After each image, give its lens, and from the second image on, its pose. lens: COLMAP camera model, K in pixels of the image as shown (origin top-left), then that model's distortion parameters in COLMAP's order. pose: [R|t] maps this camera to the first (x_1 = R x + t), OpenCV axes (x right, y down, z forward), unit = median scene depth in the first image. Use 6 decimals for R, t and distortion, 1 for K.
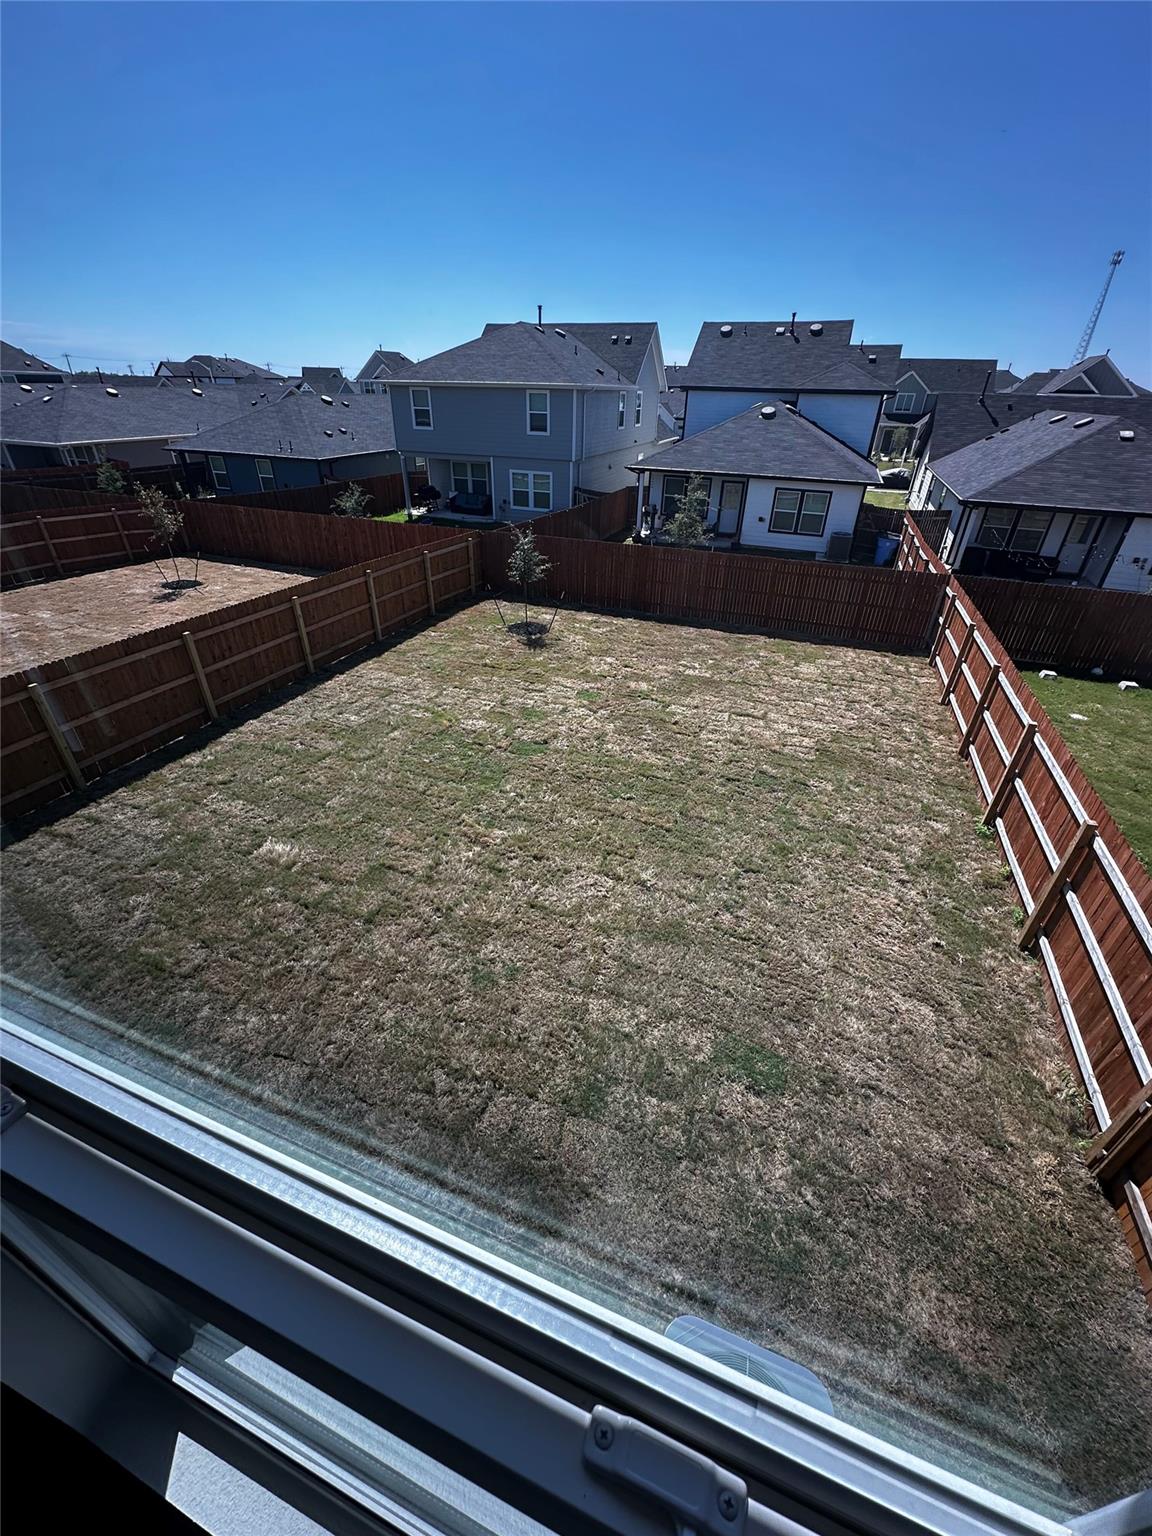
lens RADIAL K [[610.8, 0, 576.0], [0, 610.8, 768.0], [0, 0, 1]] dist [-0.000796, 0.000096]
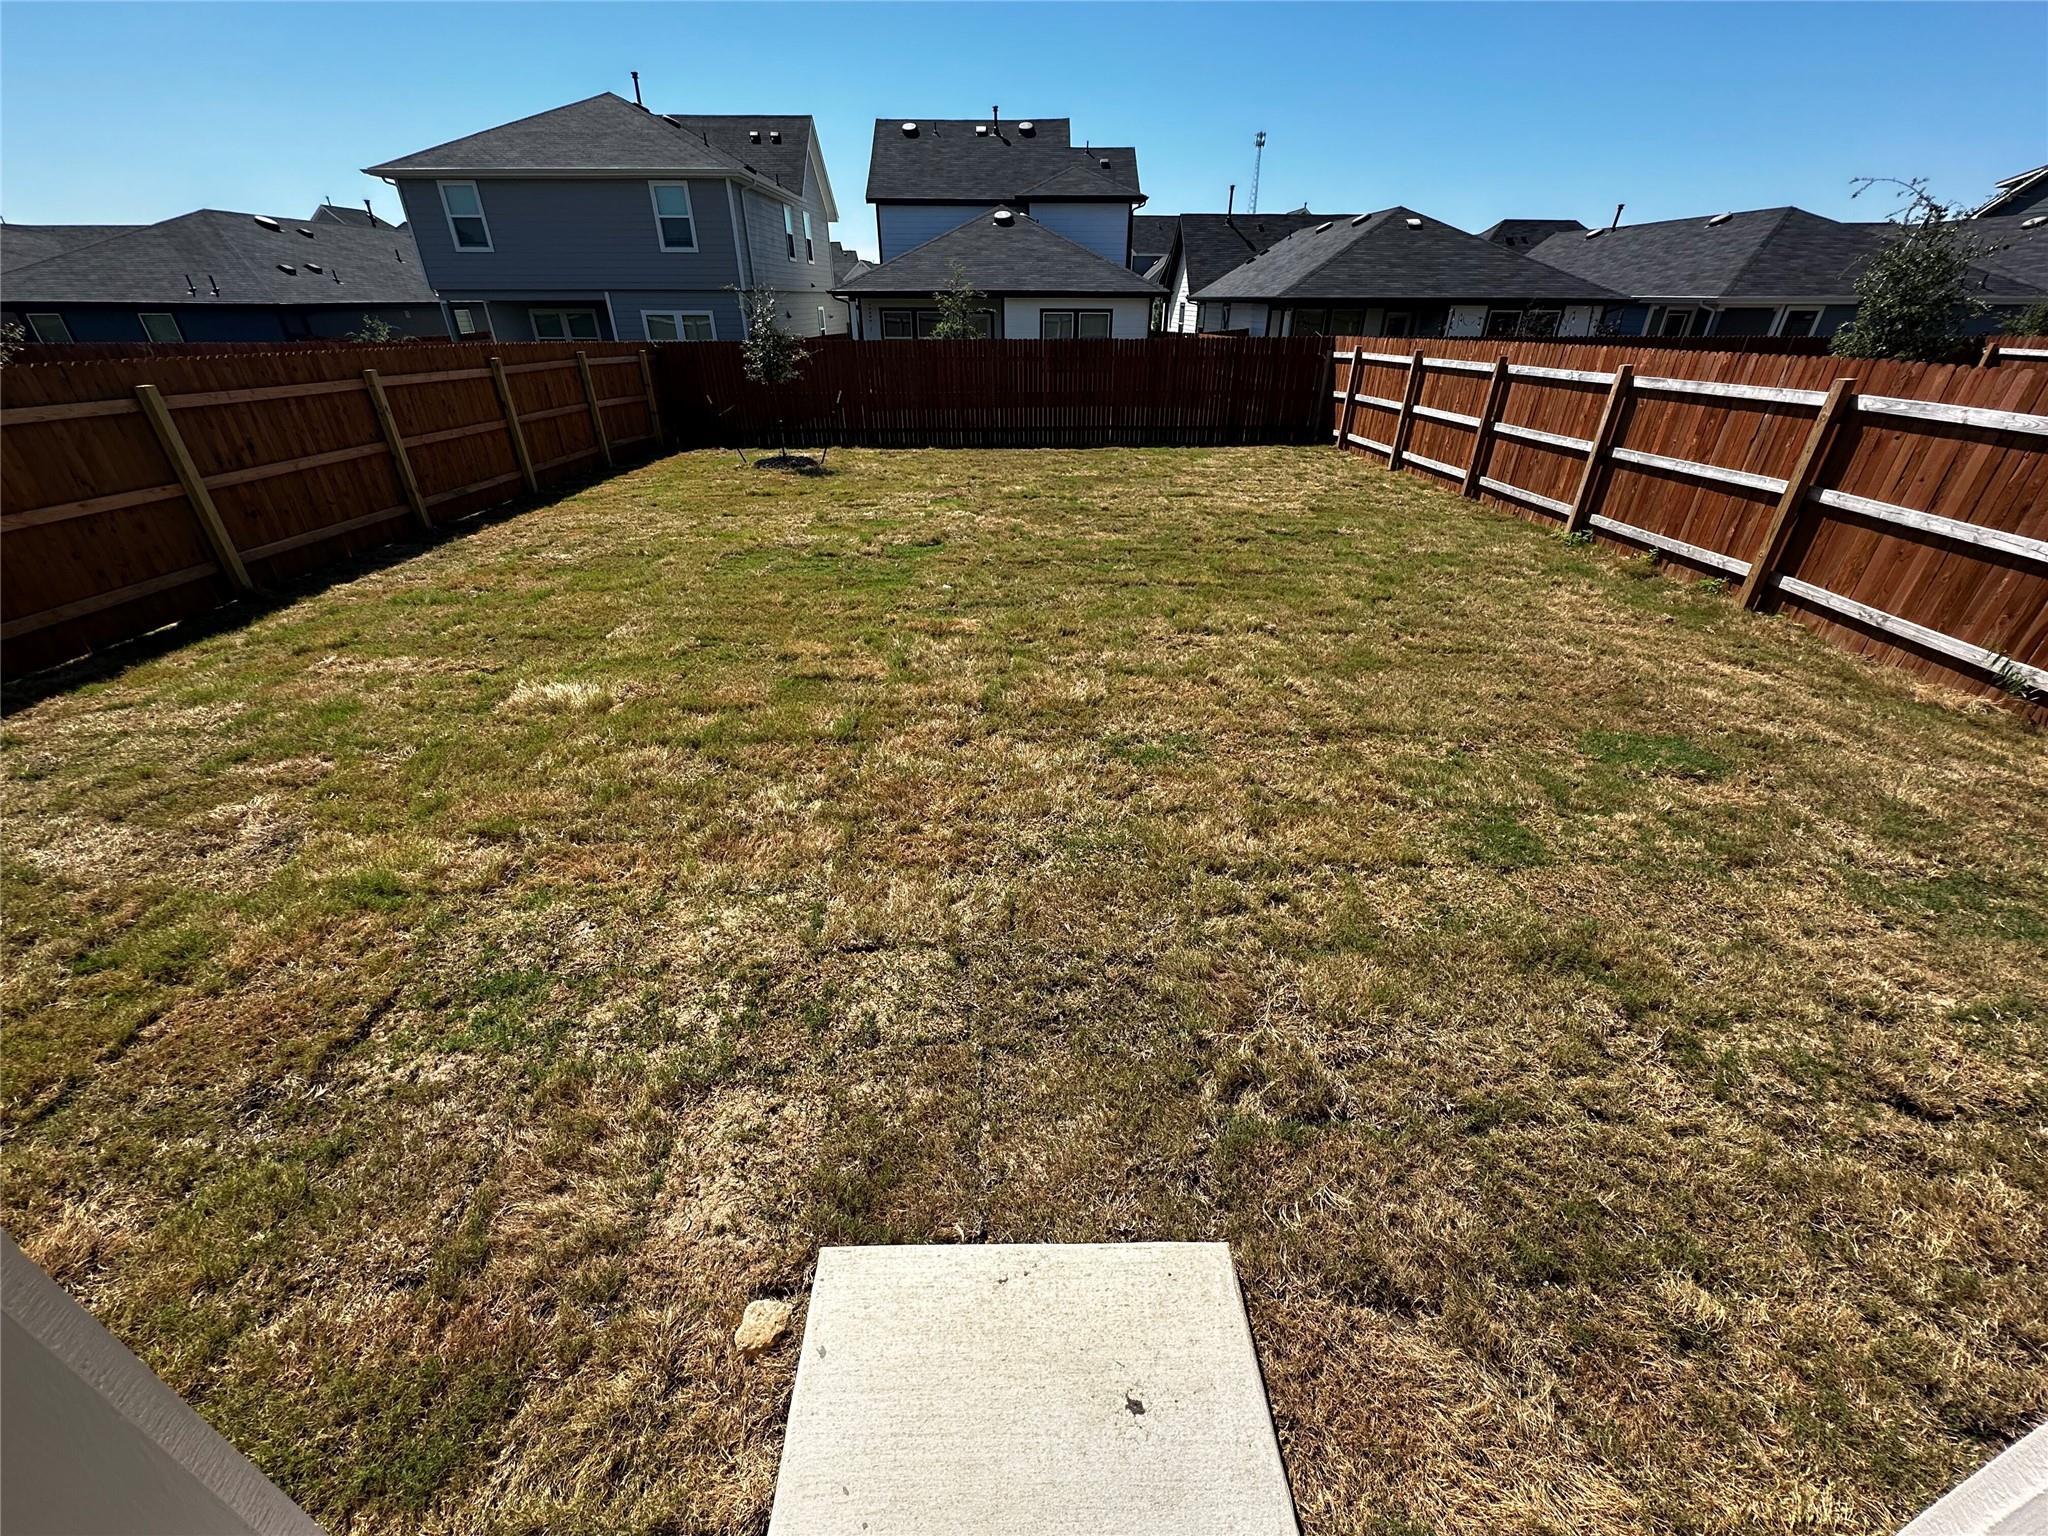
lens RADIAL K [[814.4, 0, 1024.0], [0, 814.4, 768.0], [0, 0, 1]] dist [-0.000796, 0.000096]
pose [[0.929478, -0.199833, 0.310060, -0.184647], [0.208976, 0.977913, 0.003806, 0.133295], [-0.303972, 0.061257, 0.950710, 0.160717]]
